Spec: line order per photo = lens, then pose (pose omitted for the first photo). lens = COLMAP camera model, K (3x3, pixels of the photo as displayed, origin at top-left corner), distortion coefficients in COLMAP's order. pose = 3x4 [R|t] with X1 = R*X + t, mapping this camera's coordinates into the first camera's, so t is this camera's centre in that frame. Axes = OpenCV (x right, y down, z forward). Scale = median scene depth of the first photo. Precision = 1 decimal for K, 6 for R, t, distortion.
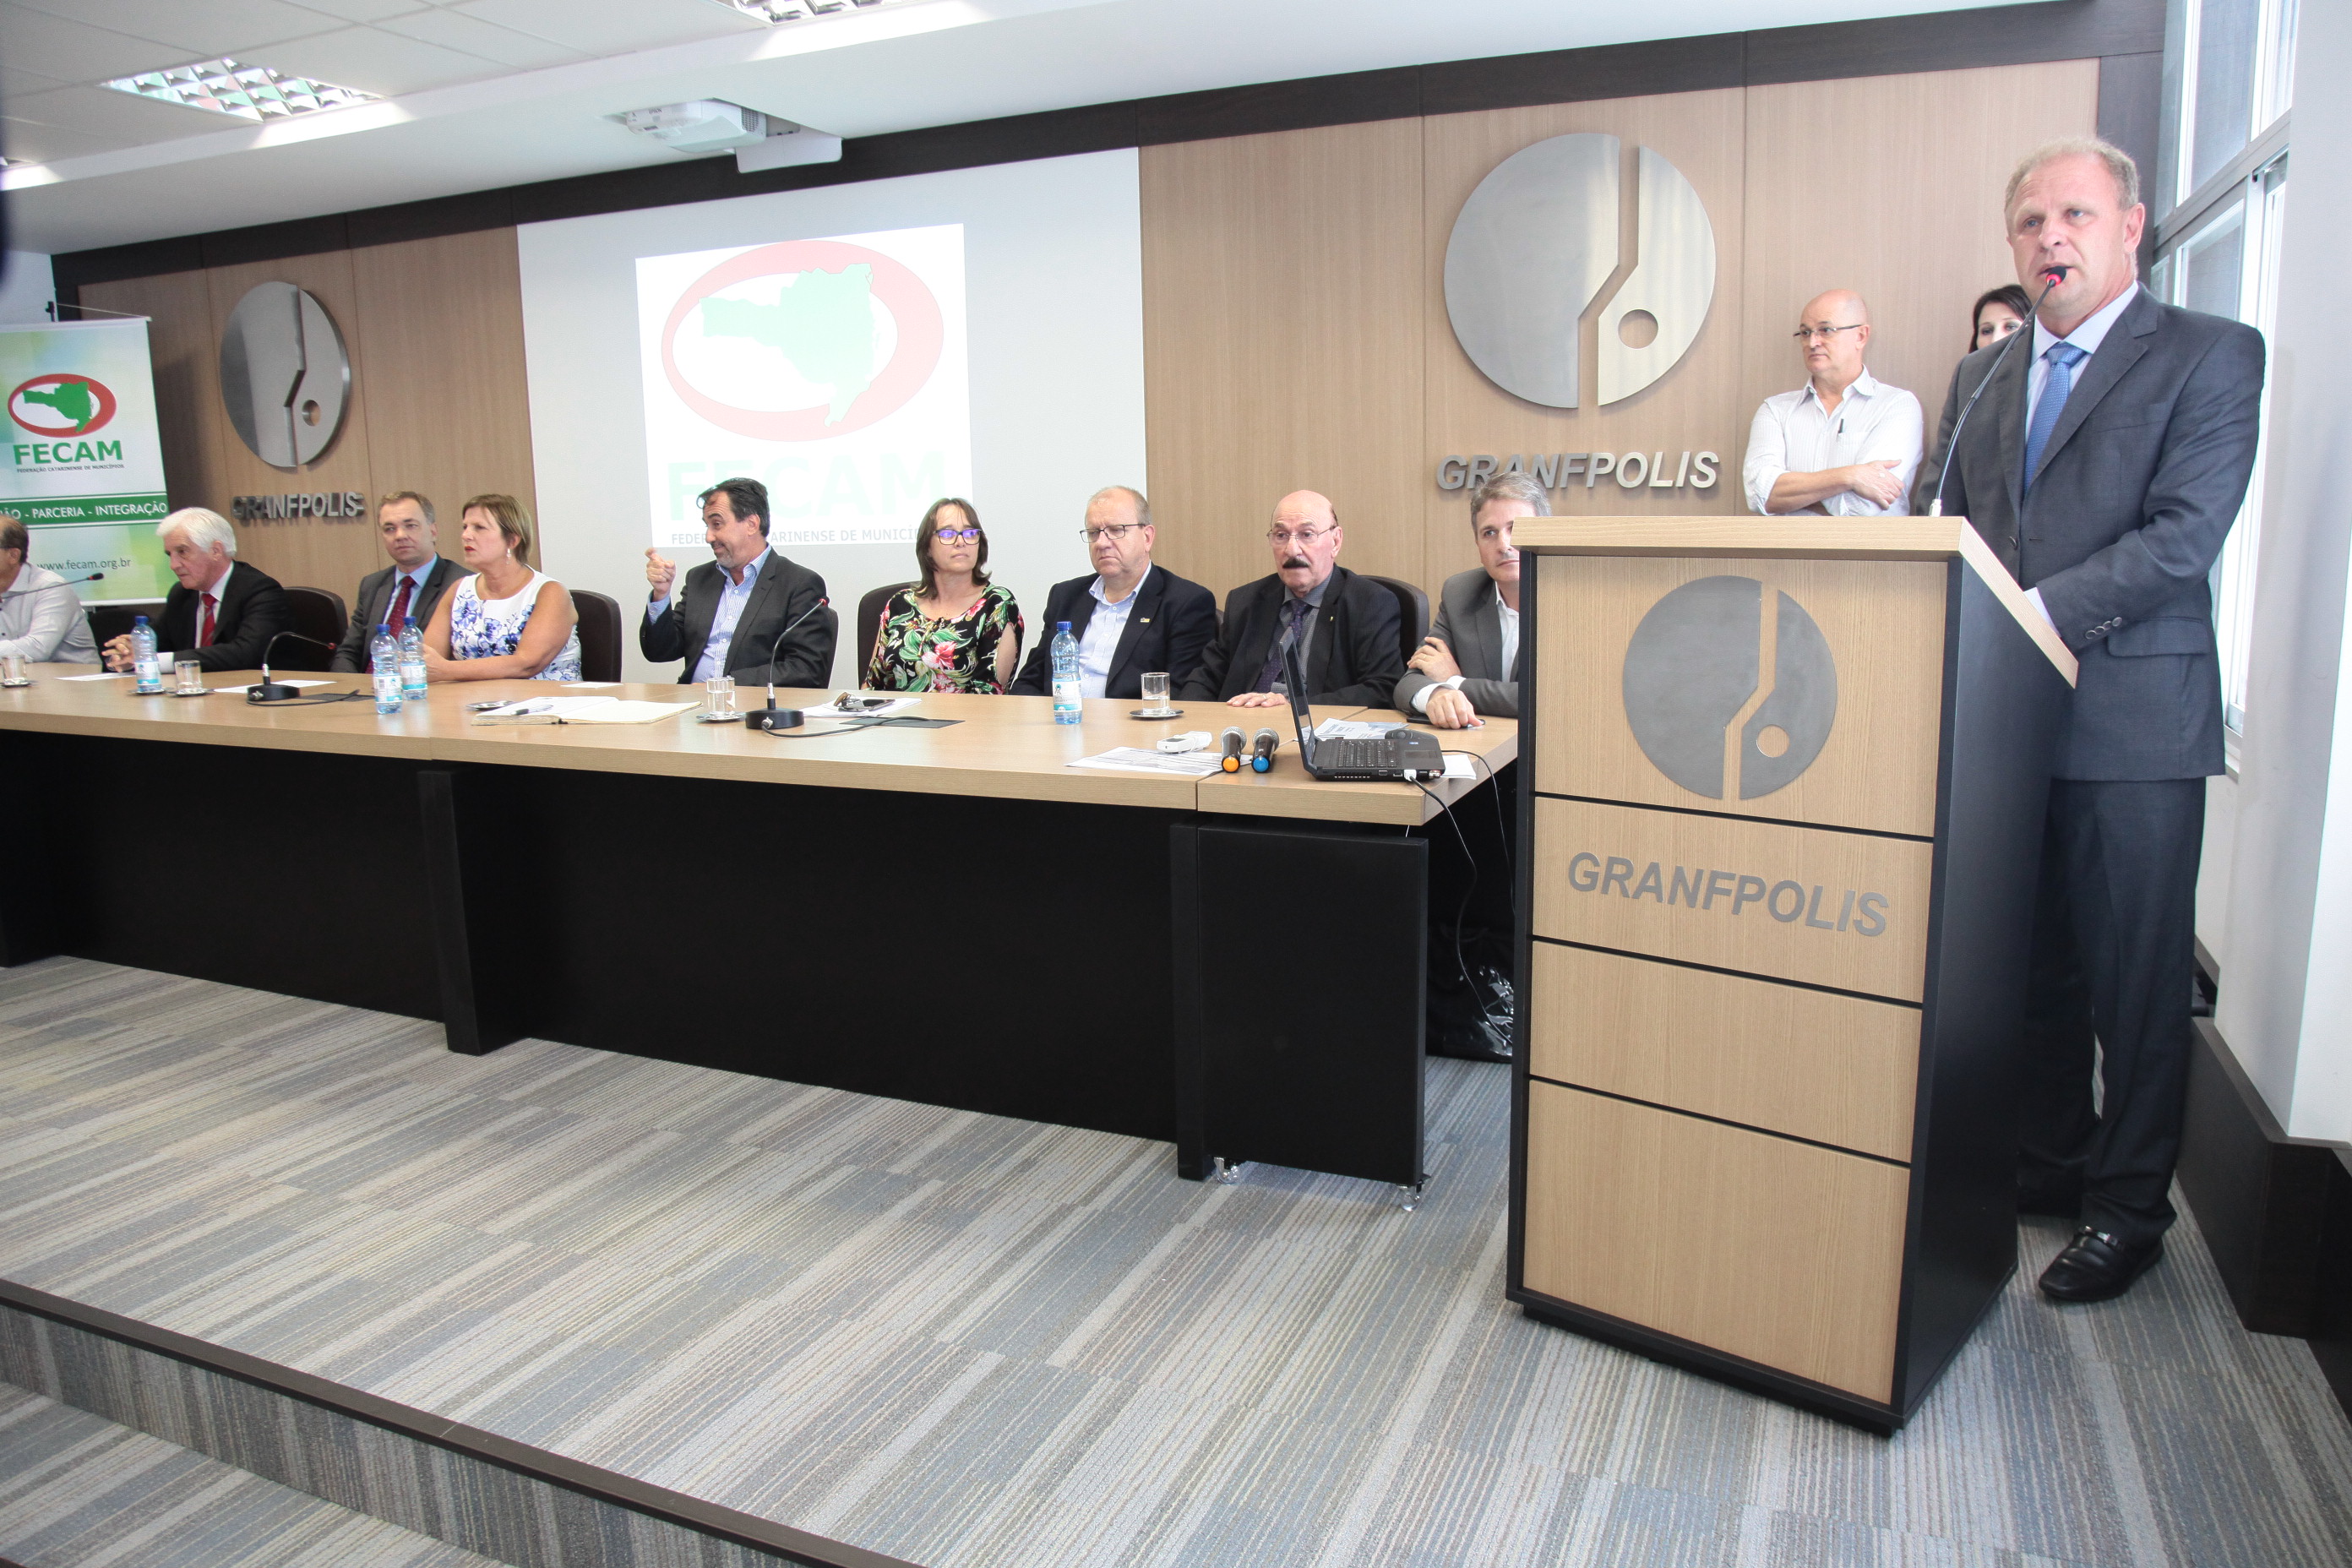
lens RADIAL K [[1601.7, 0, 1193.4], [0, 1601.7, 765.1], [0, 0, 1]] dist [-0.117433, 0.062983]
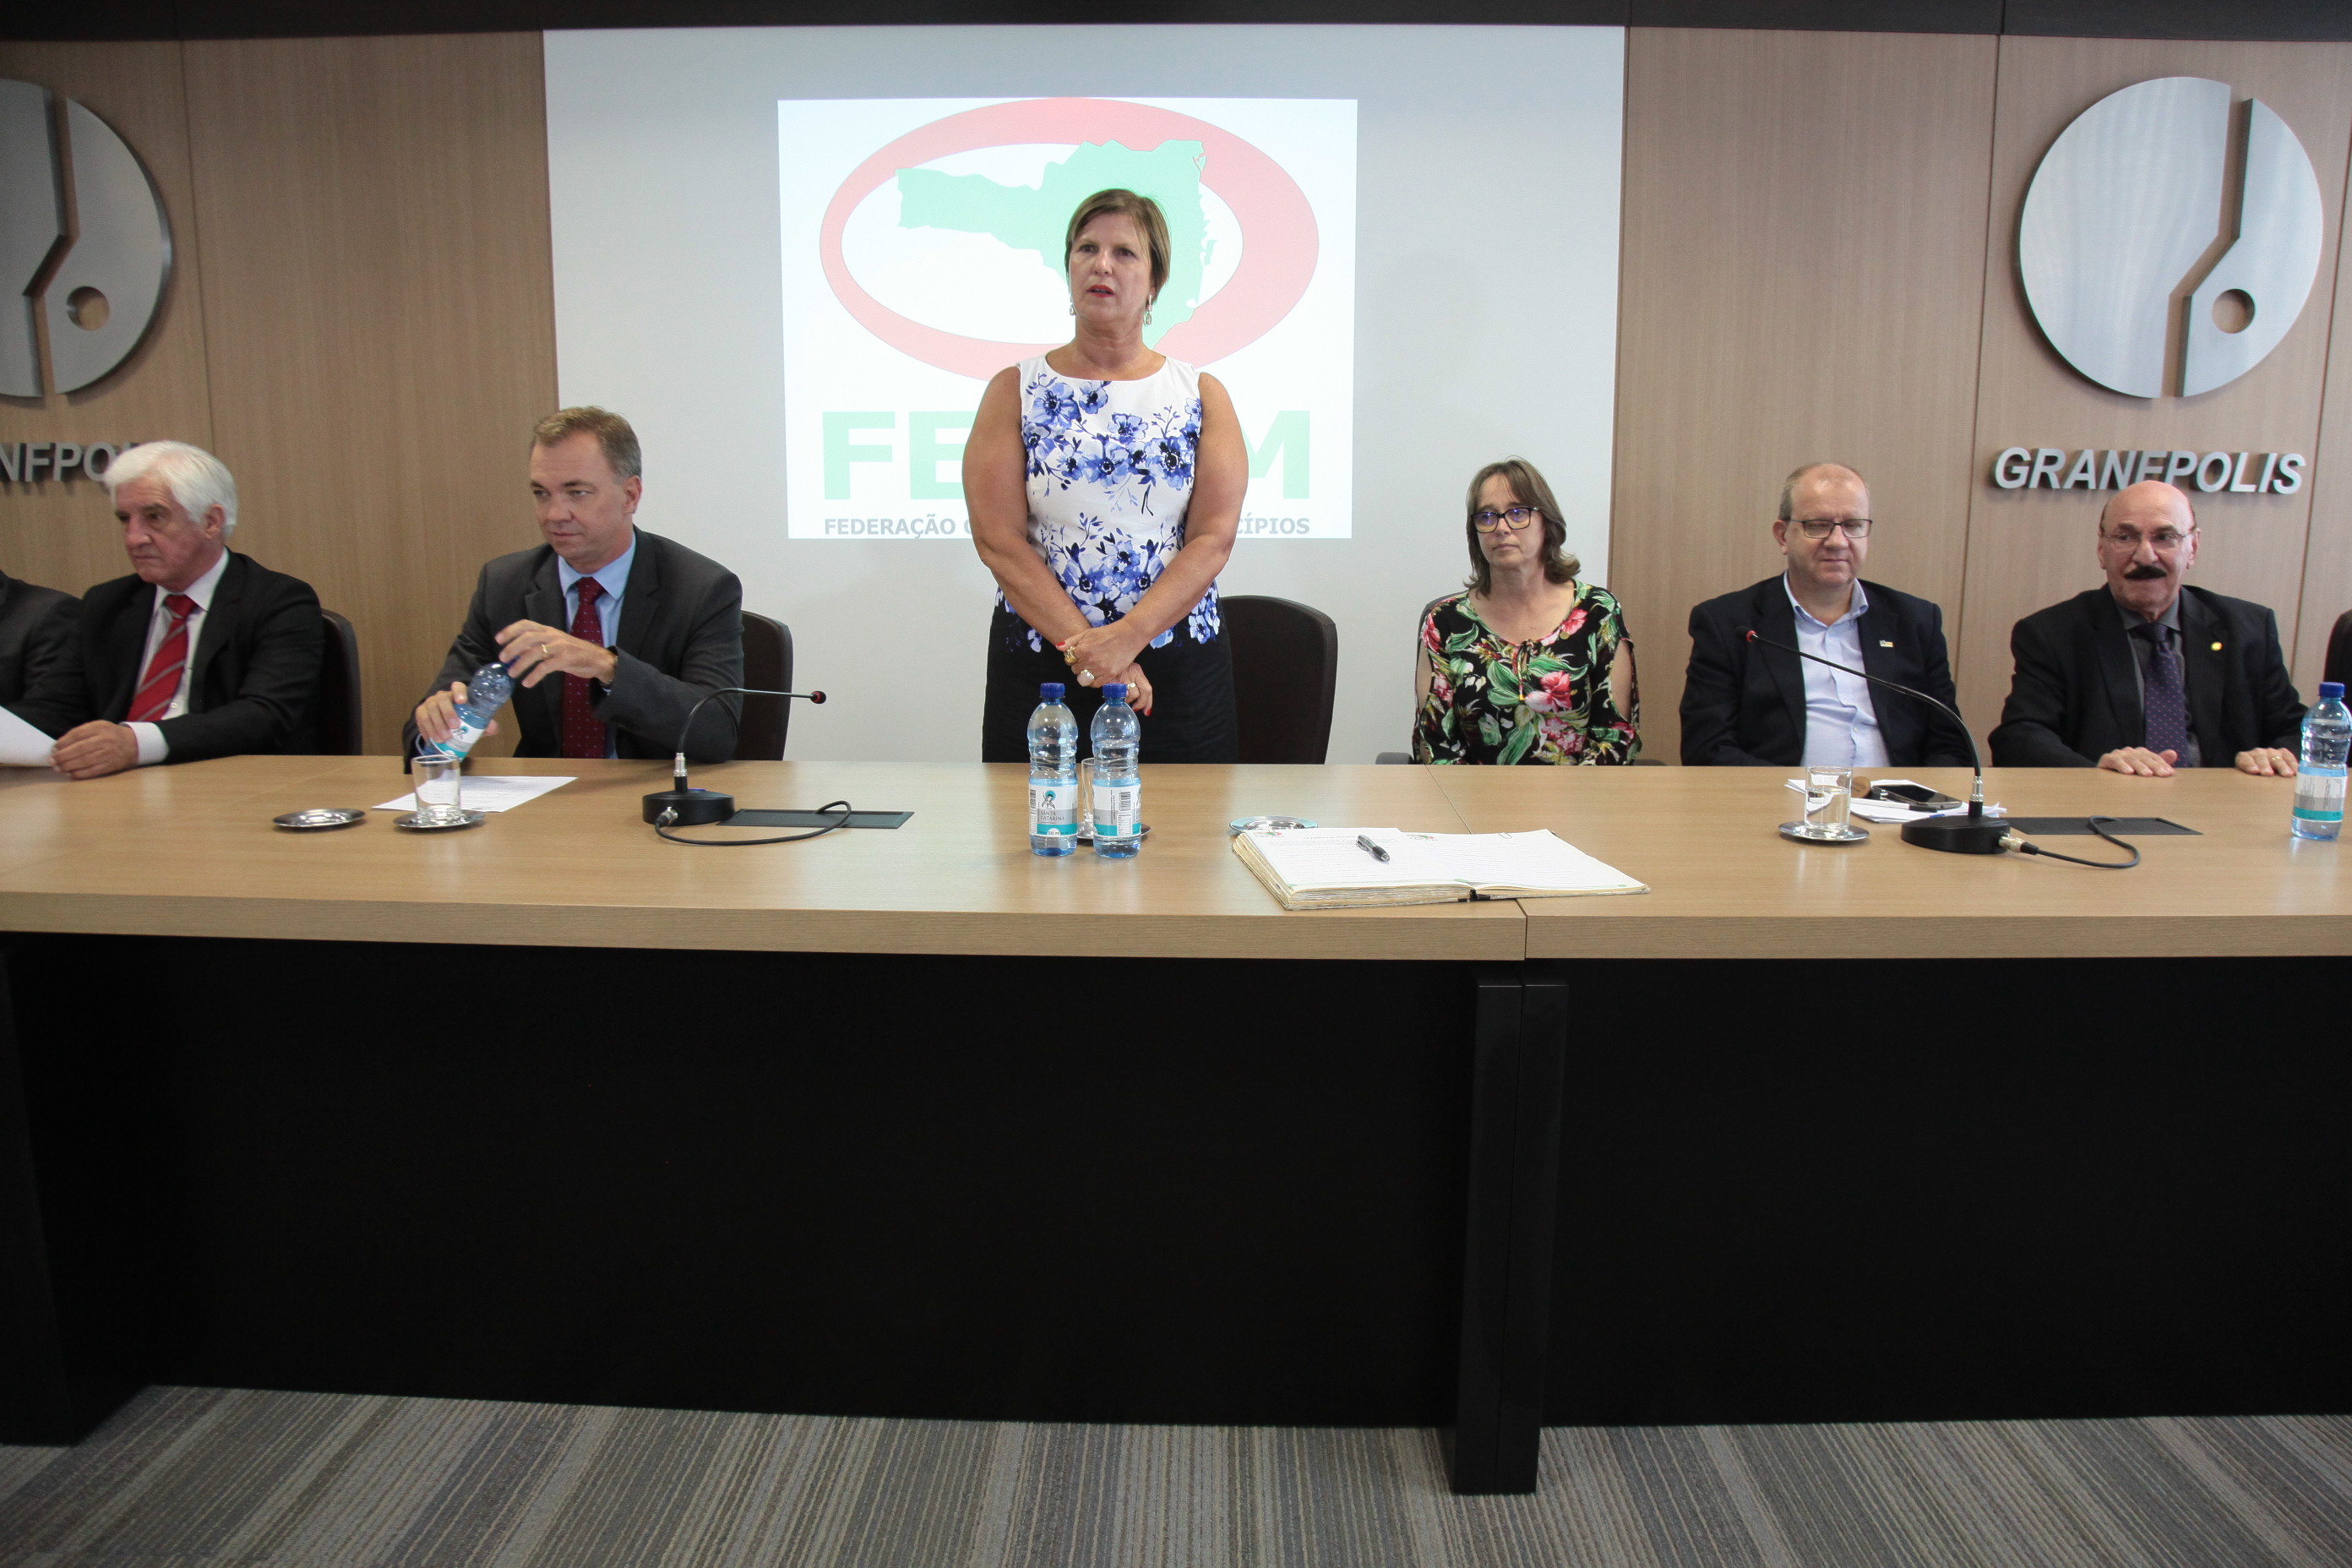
lens RADIAL K [[1601.7, 0, 1197.1], [0, 1601.7, 759.0], [0, 0, 1]] dist [-0.117433, 0.062983]
pose [[0.927250, -0.039782, 0.372323, -0.675195], [0.041113, 0.999145, 0.004369, -0.063544], [-0.372179, 0.011256, 0.928093, 0.492002]]
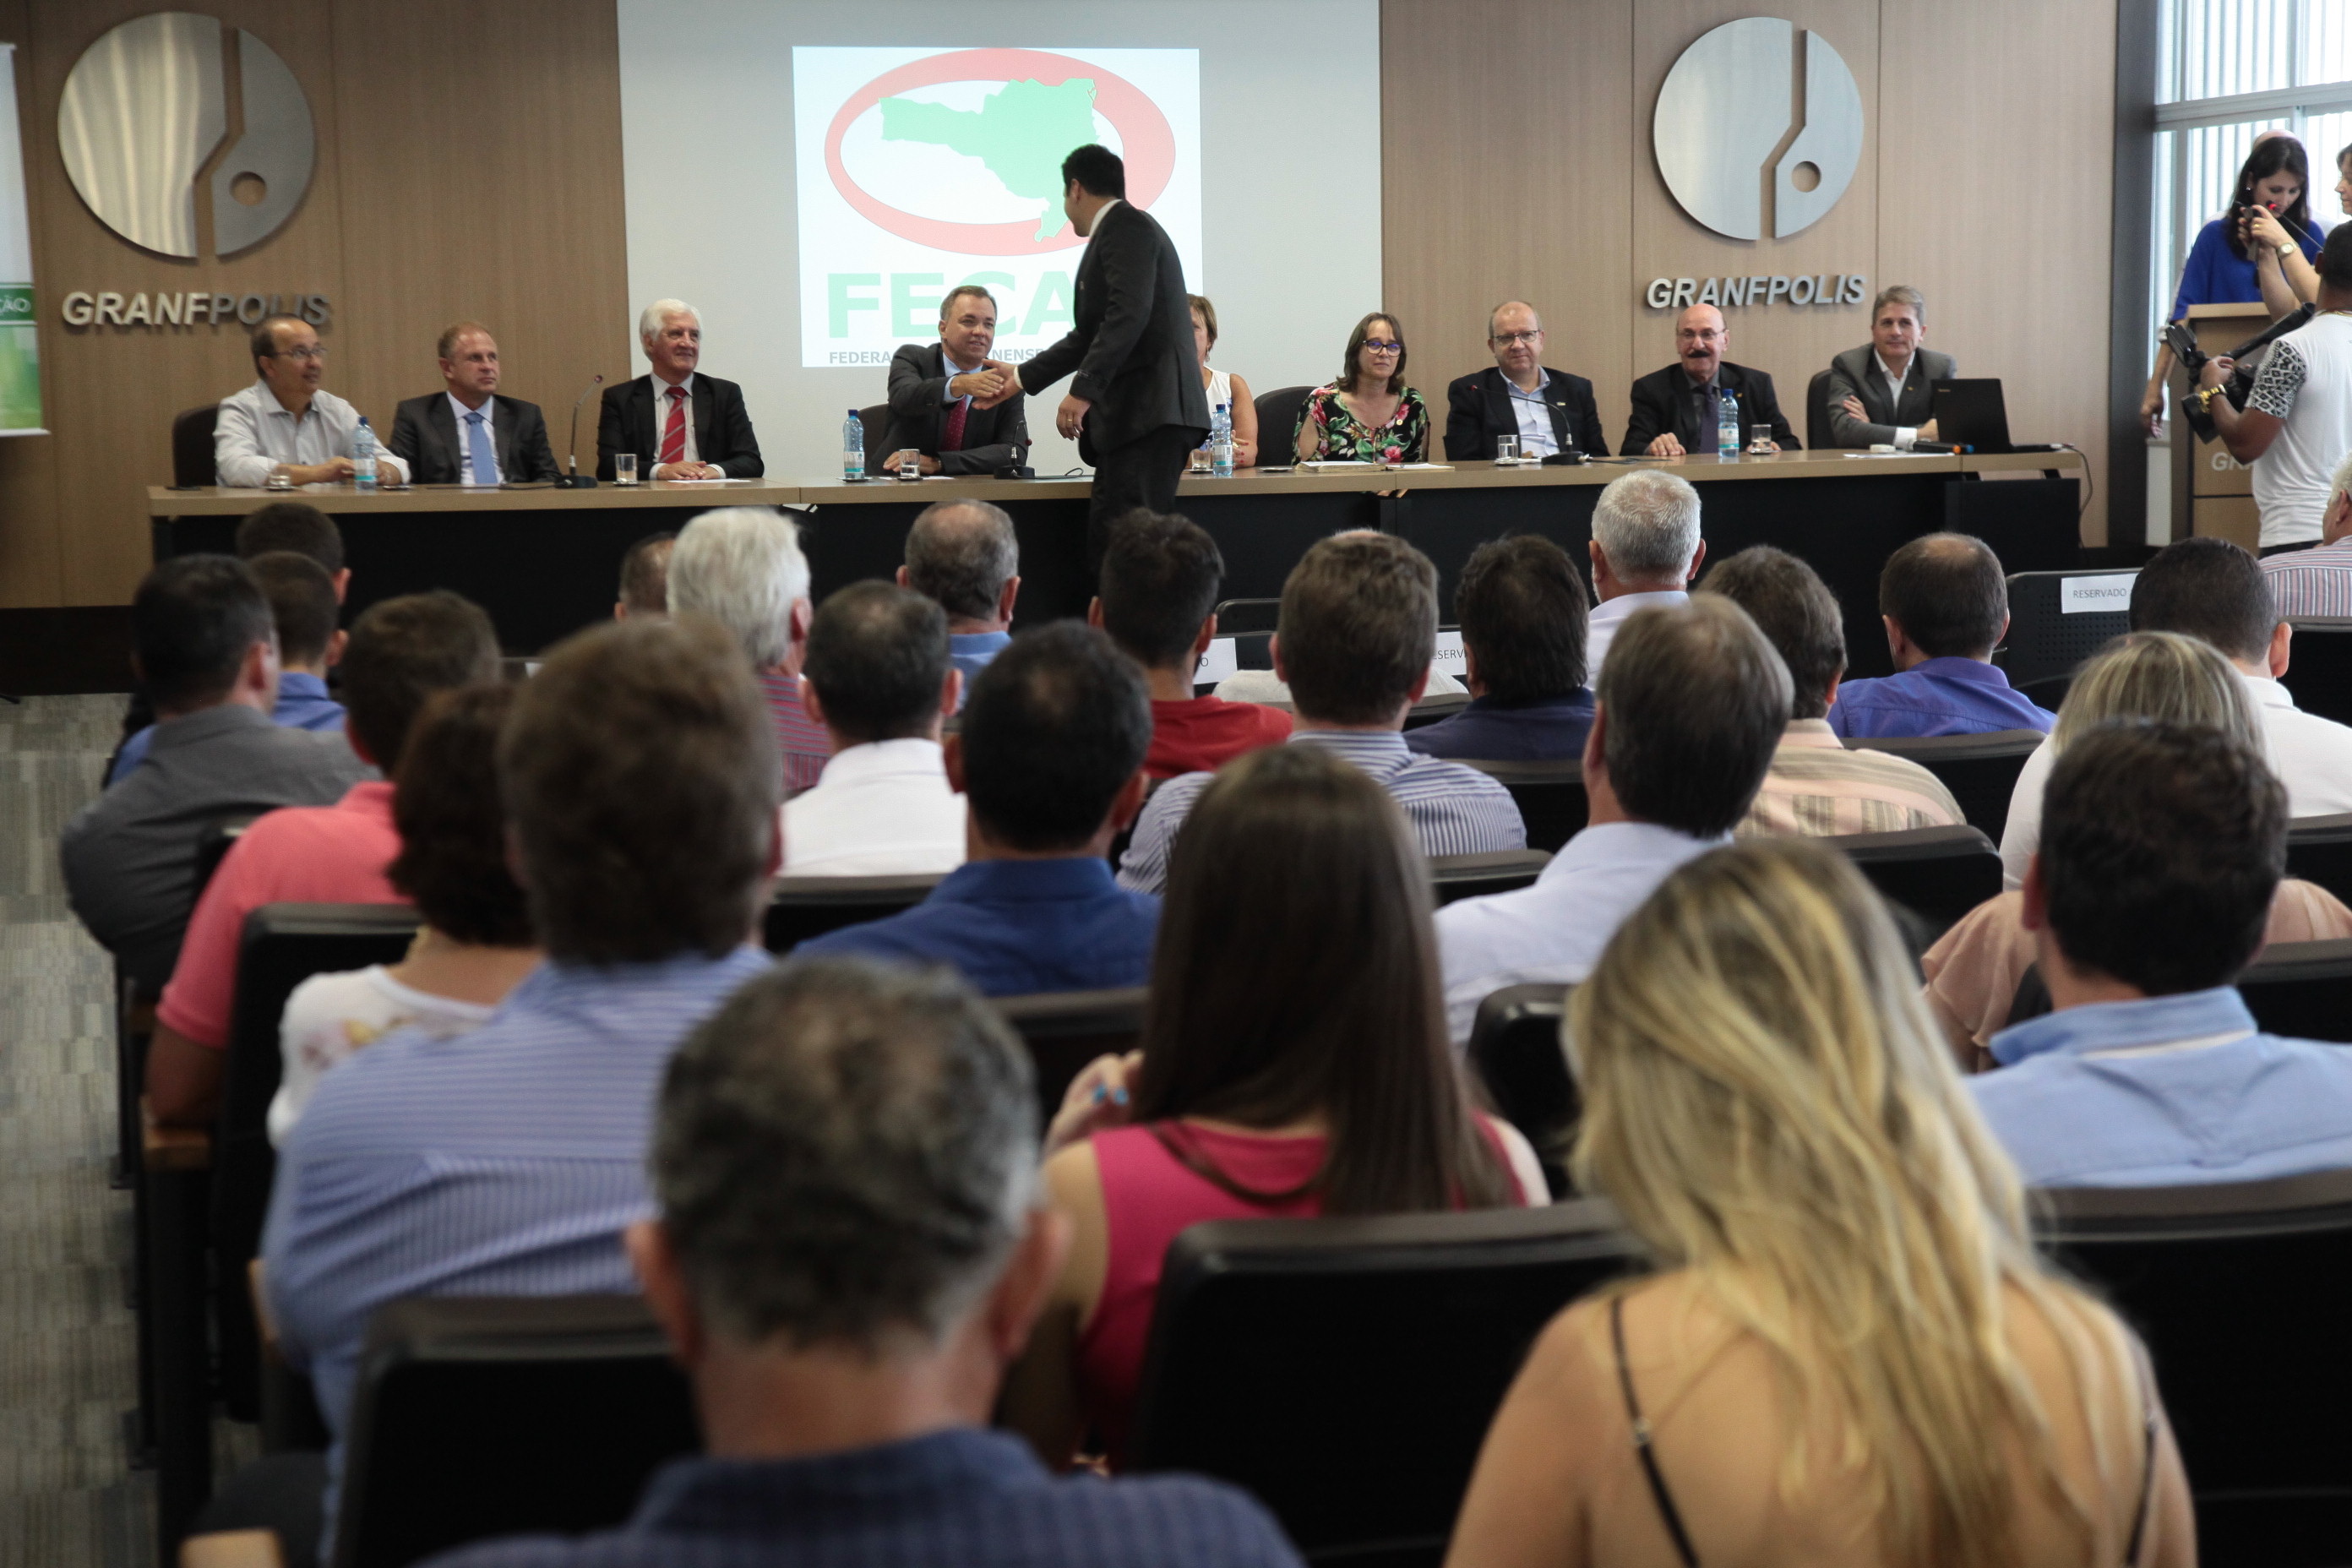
lens RADIAL K [[5059.1, 0, 1200.8], [0, 5059.1, 770.8], [0, 0, 1]] dist [0.431043, 0.000000]
pose [[0.800719, -0.048939, 0.597037, -2.951040], [0.101299, 0.993366, -0.054432, 0.420774], [-0.590413, 0.104064, 0.800365, -2.218916]]
